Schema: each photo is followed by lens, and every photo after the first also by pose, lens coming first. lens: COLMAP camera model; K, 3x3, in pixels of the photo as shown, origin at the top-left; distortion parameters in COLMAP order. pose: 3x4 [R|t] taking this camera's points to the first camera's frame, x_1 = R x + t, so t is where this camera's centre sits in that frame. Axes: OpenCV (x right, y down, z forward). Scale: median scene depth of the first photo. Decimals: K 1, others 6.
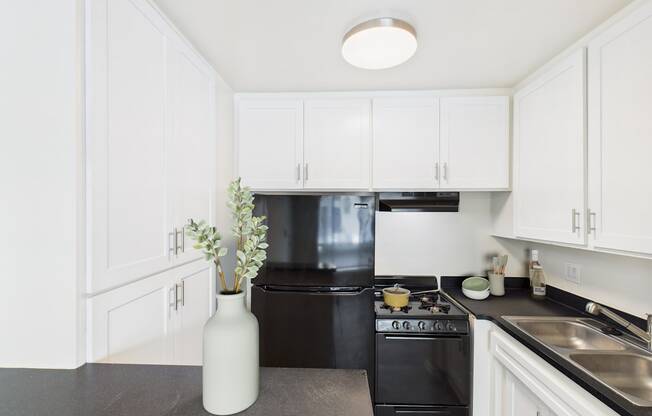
lens RADIAL K [[295.2, 0, 328.2], [0, 295.2, 206.8], [0, 0, 1]] dist [-0.001262, 0.000548]
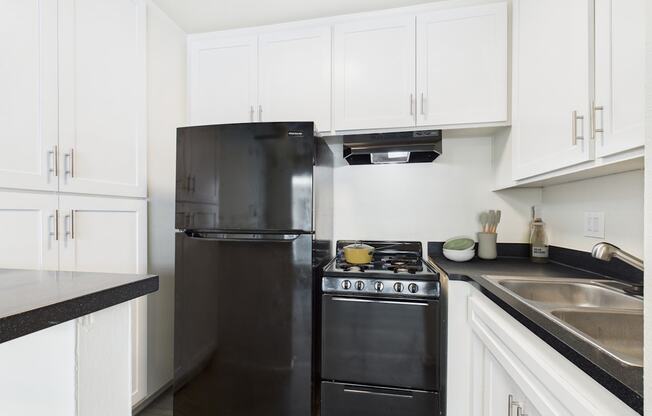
lens RADIAL K [[295.2, 0, 326.1], [0, 295.2, 213.3], [0, 0, 1]] dist [-0.001262, 0.000548]
pose [[0.989079, -0.002969, -0.147360, 0.297668], [0.003822, 0.999978, 0.005500, 0.200766], [0.147340, -0.006003, 0.989068, 0.190455]]
